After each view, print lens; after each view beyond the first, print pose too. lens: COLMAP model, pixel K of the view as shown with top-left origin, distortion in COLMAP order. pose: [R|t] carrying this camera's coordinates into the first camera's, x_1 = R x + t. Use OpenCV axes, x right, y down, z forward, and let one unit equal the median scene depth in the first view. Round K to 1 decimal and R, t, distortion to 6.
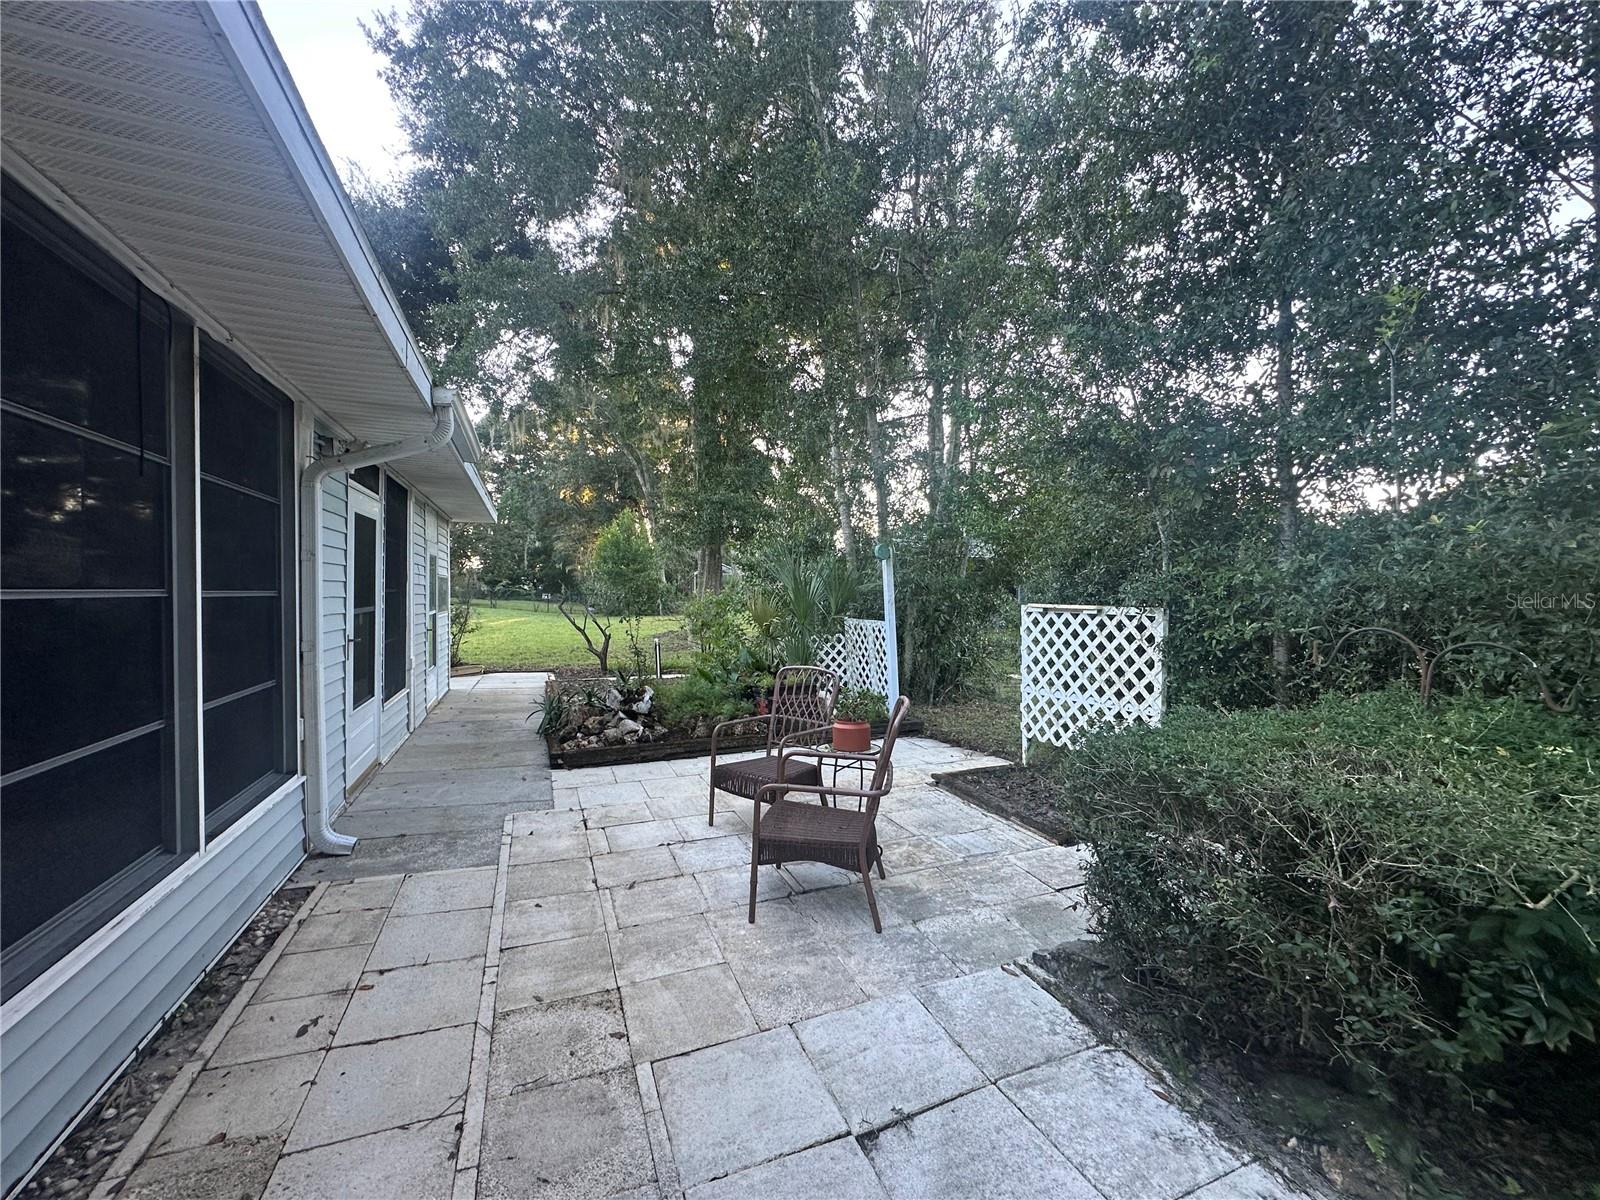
lens RADIAL K [[645.8, 0, 803.8], [0, 645.8, 607.0], [0, 0, 1]] dist [0.000764, 0.000260]
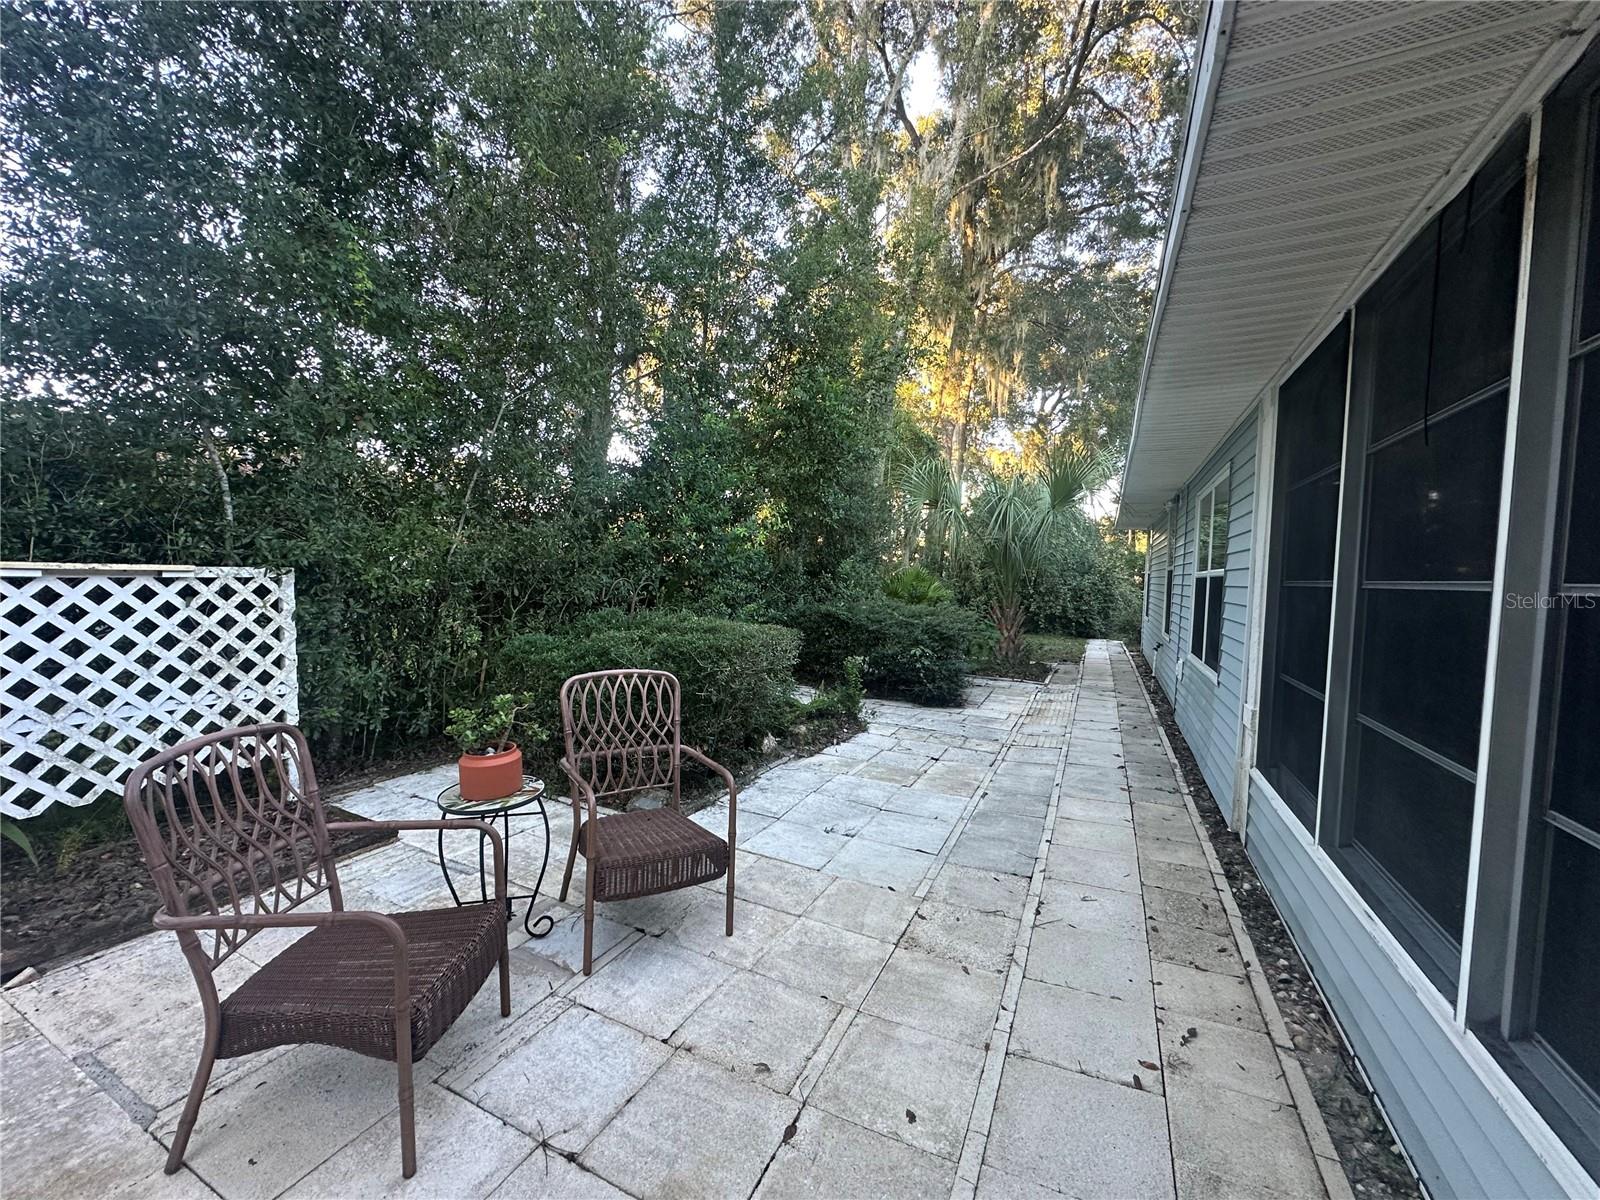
lens RADIAL K [[645.8, 0, 800.3], [0, 645.8, 601.2], [0, 0, 1]] dist [0.000764, 0.000260]
pose [[-0.668764, -0.057506, 0.741248, -0.536538], [-0.015469, 0.997865, 0.063458, -0.018820], [-0.743314, 0.030972, -0.668225, 1.040274]]
